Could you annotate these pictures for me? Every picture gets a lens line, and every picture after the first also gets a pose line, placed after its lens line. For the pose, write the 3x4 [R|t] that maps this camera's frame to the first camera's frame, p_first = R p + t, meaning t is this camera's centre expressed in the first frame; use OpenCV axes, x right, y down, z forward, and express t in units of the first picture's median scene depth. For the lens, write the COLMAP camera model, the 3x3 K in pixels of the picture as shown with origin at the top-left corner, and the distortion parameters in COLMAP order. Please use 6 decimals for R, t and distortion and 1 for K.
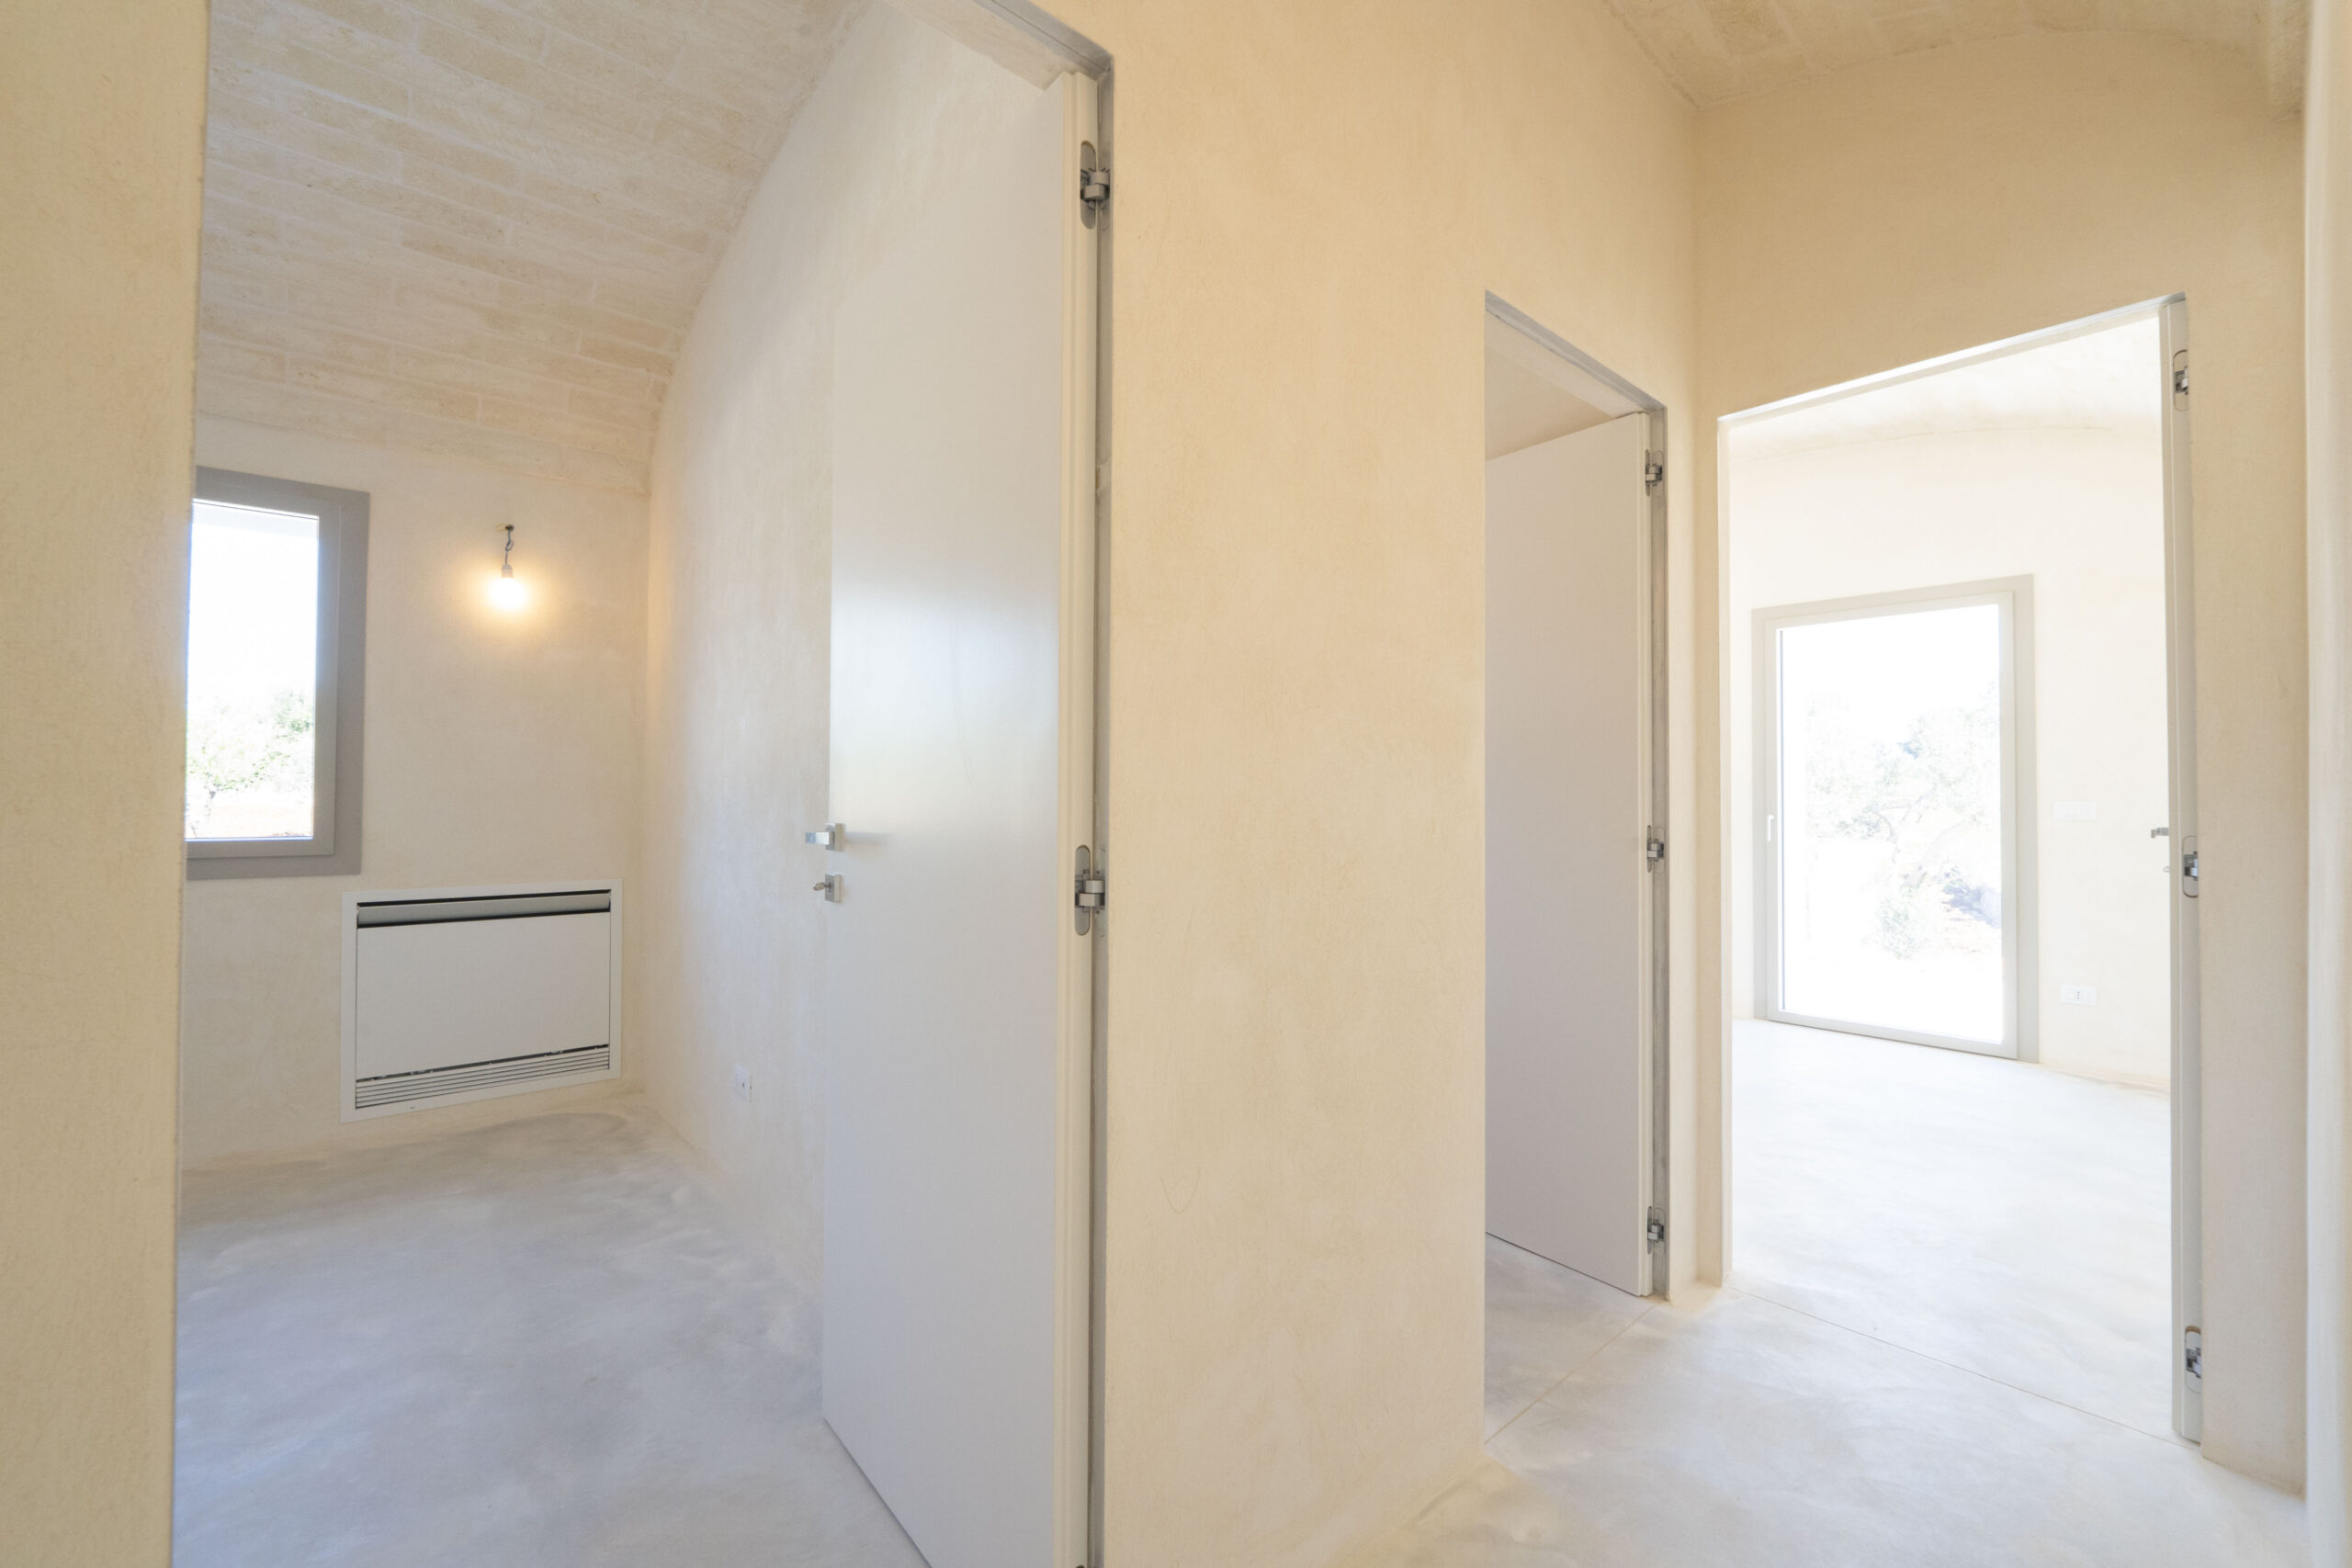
lens RADIAL K [[954.1, 0, 1187.0], [0, 954.1, 780.9], [0, 0, 1]] dist [-0.007859, -0.001133]
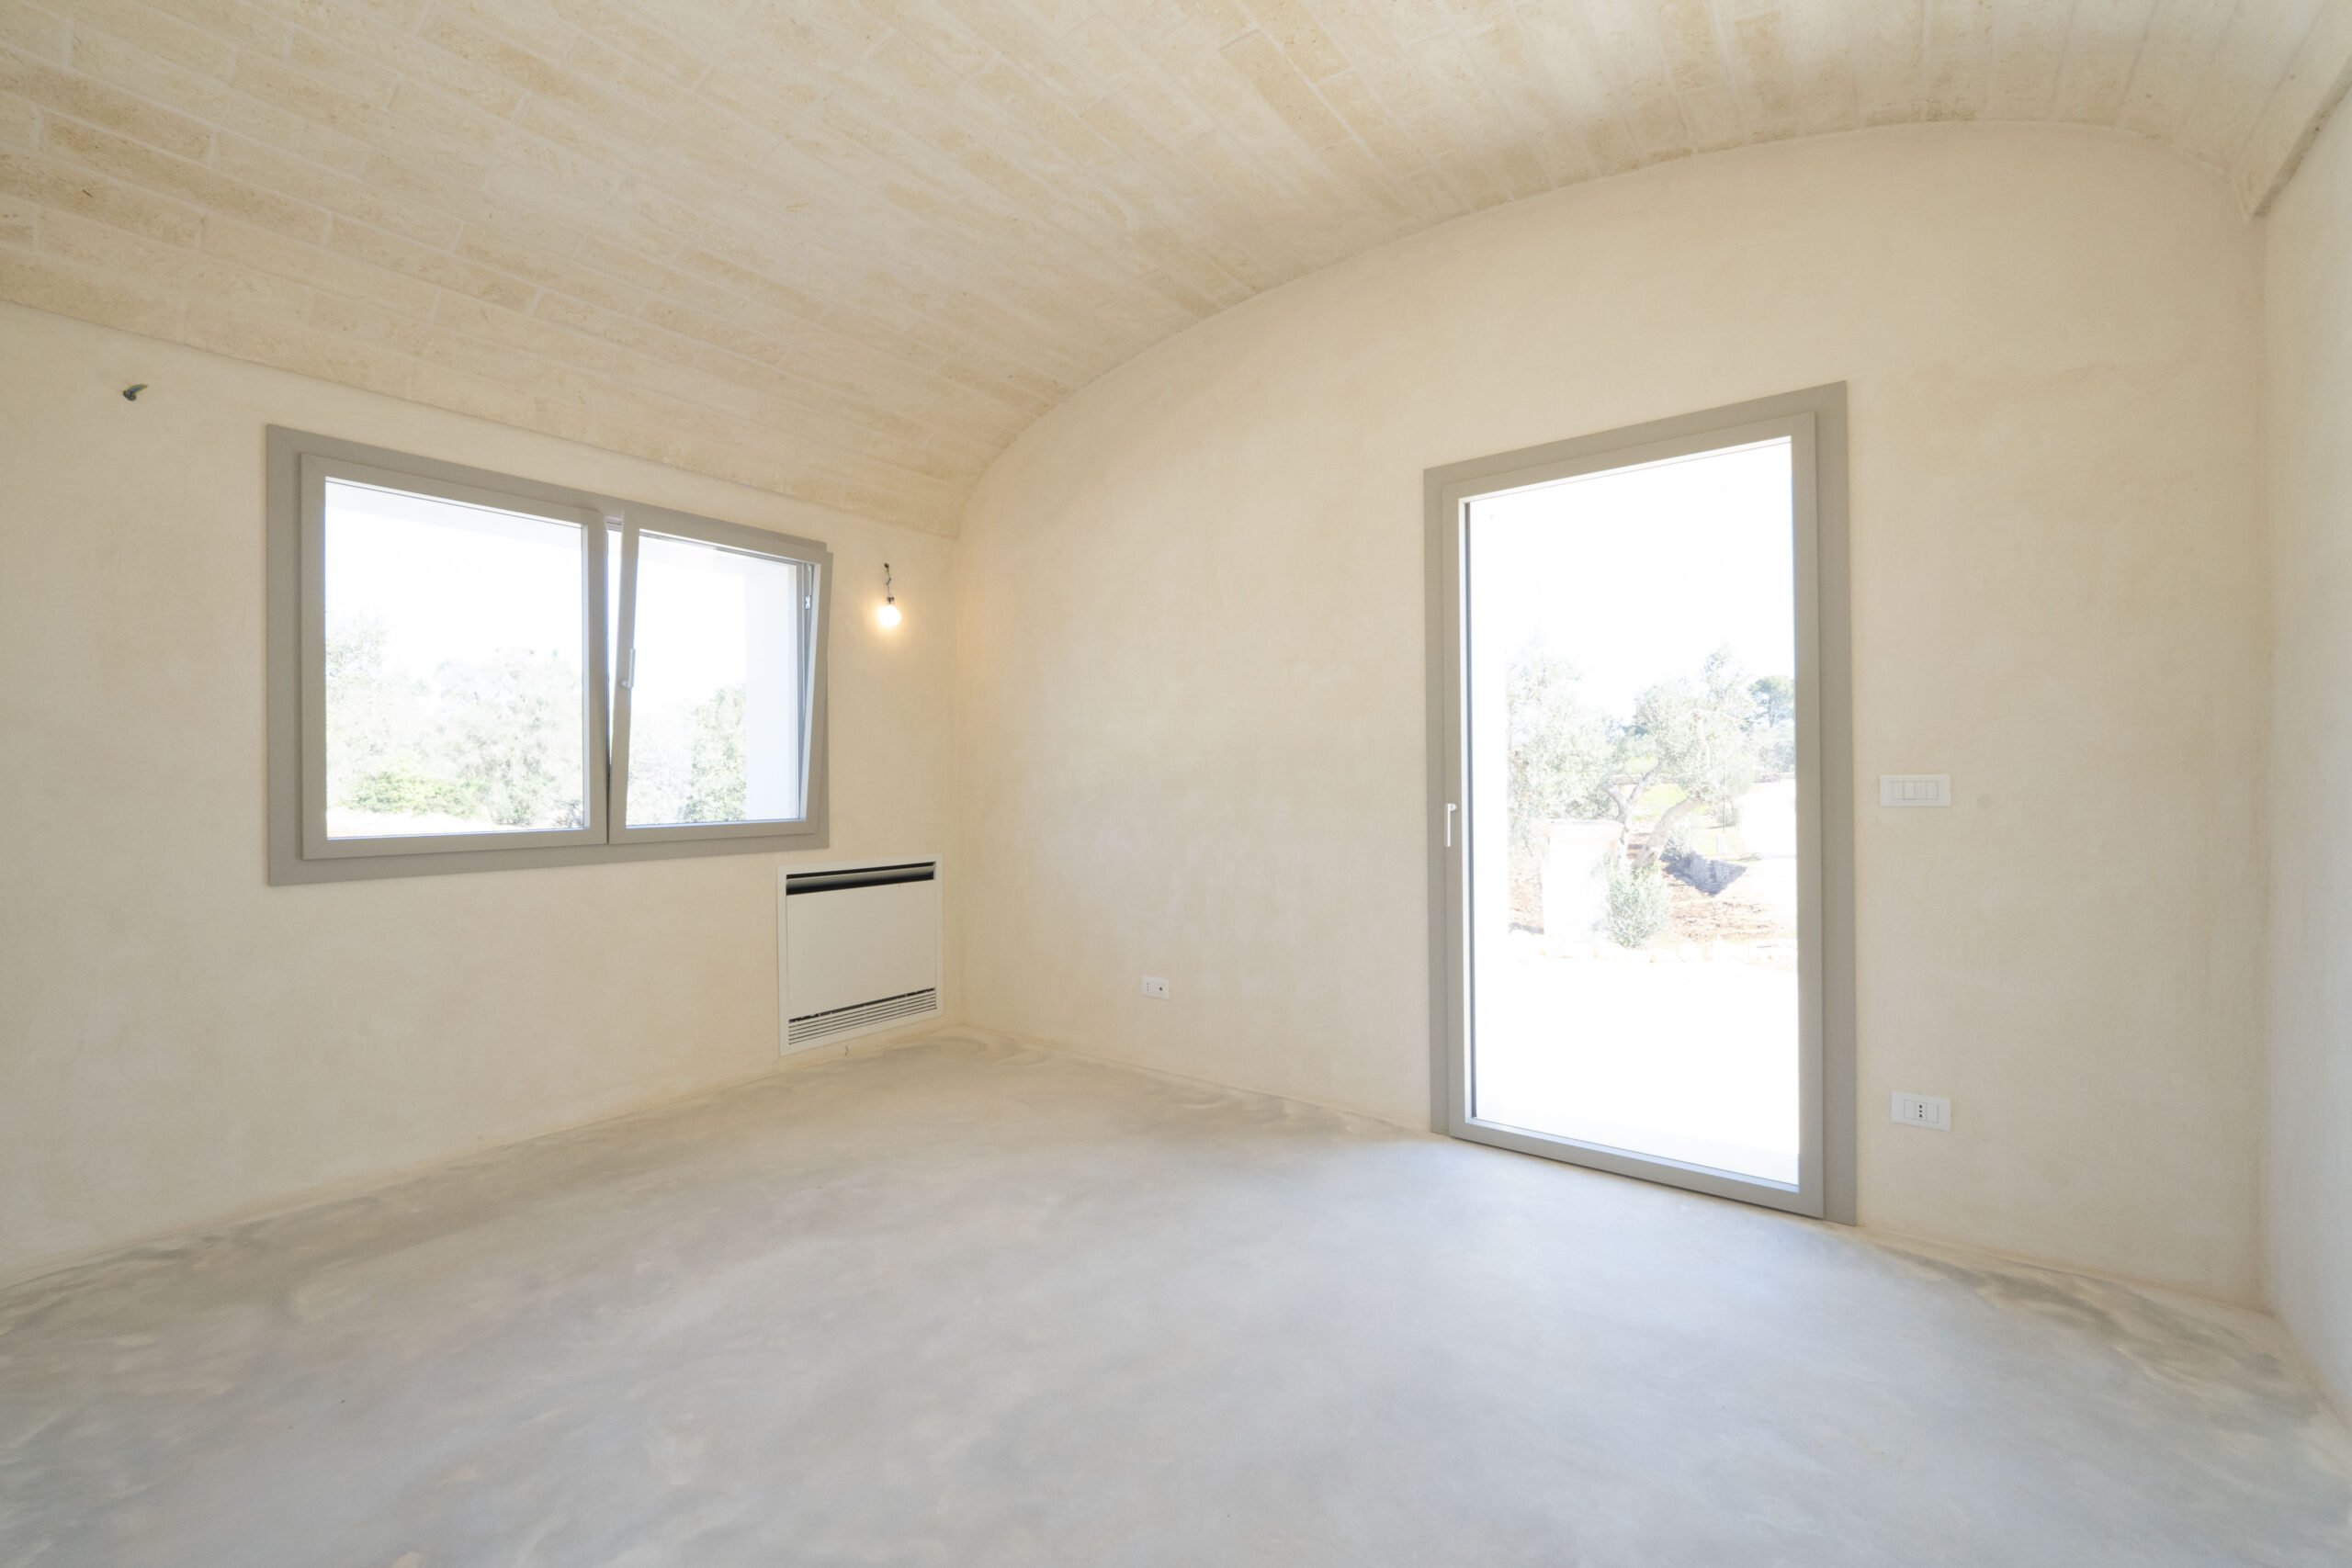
lens RADIAL K [[954.1, 0, 1177.5], [0, 954.1, 785.0], [0, 0, 1]] dist [-0.007859, -0.001133]
pose [[0.978998, -0.015618, 0.203269, 0.118915], [0.011783, 0.999729, 0.020064, 0.003698], [-0.203528, -0.017248, 0.978917, 0.163584]]
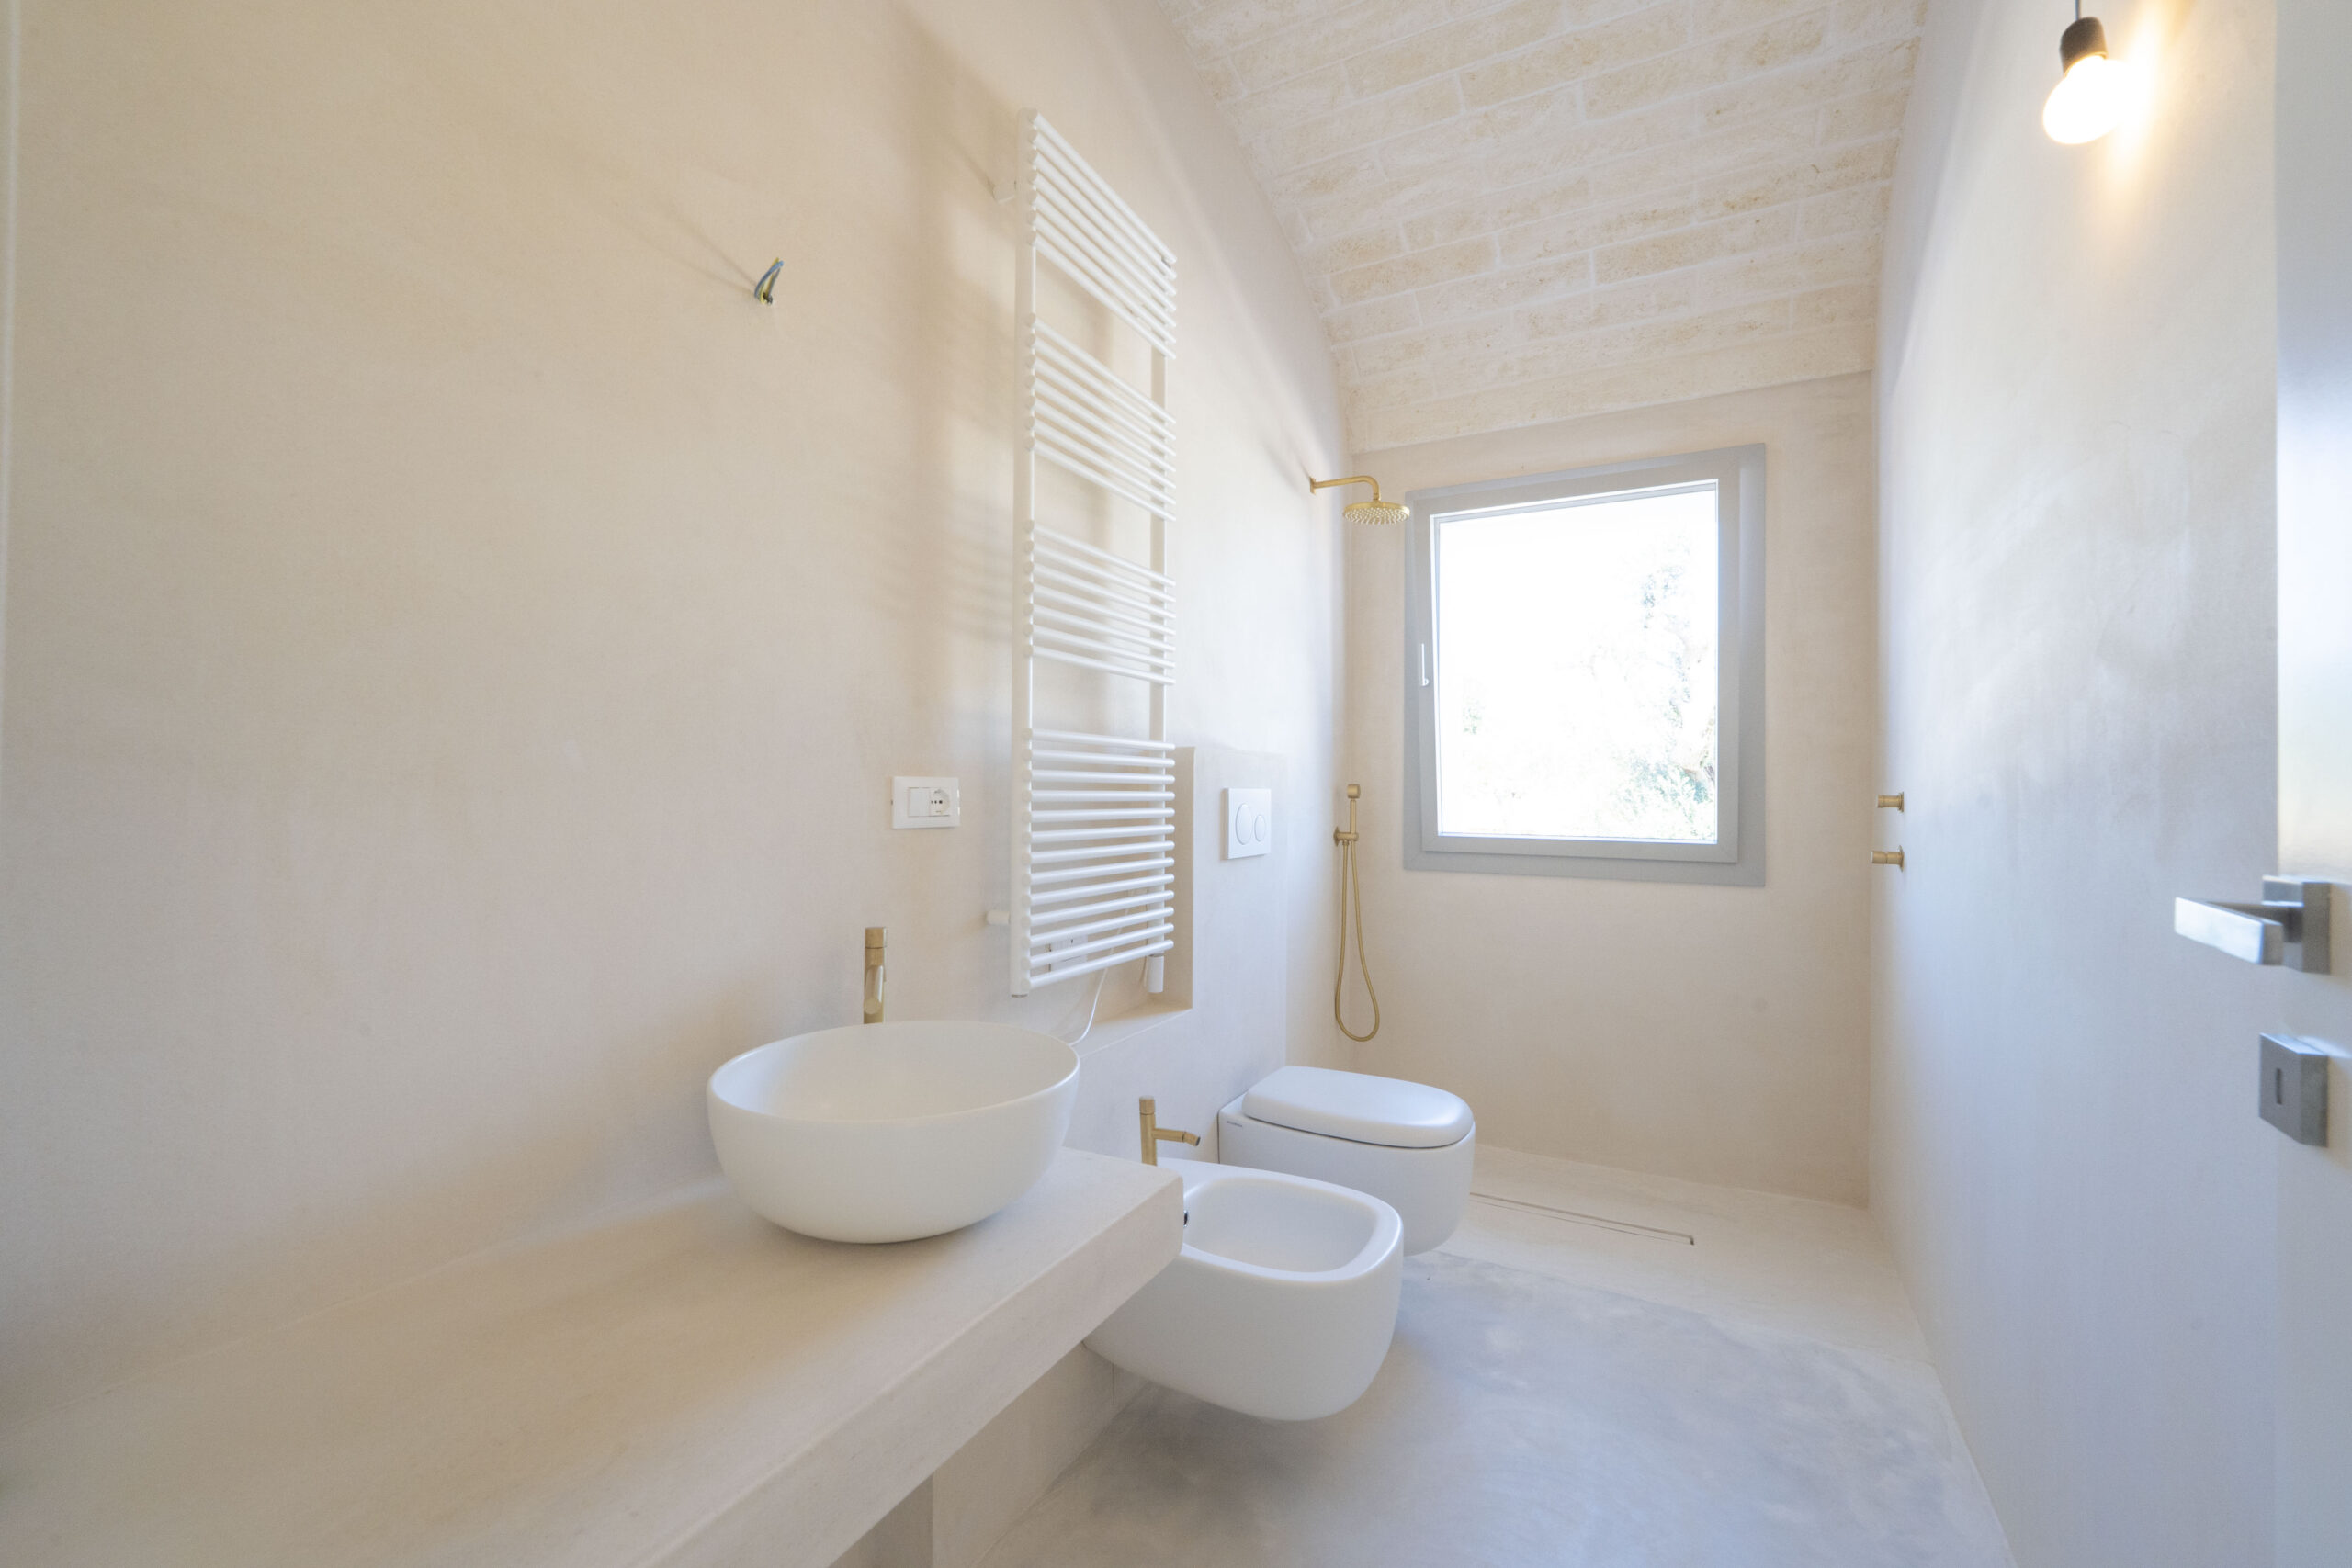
lens RADIAL K [[954.1, 0, 1171.5], [0, 954.1, 777.9], [0, 0, 1]] dist [-0.007859, -0.001133]
pose [[0.348603, -0.015047, -0.937150, -0.077274], [0.007708, 0.999883, -0.013187, 0.009724], [0.937239, -0.002627, 0.348678, 0.444688]]
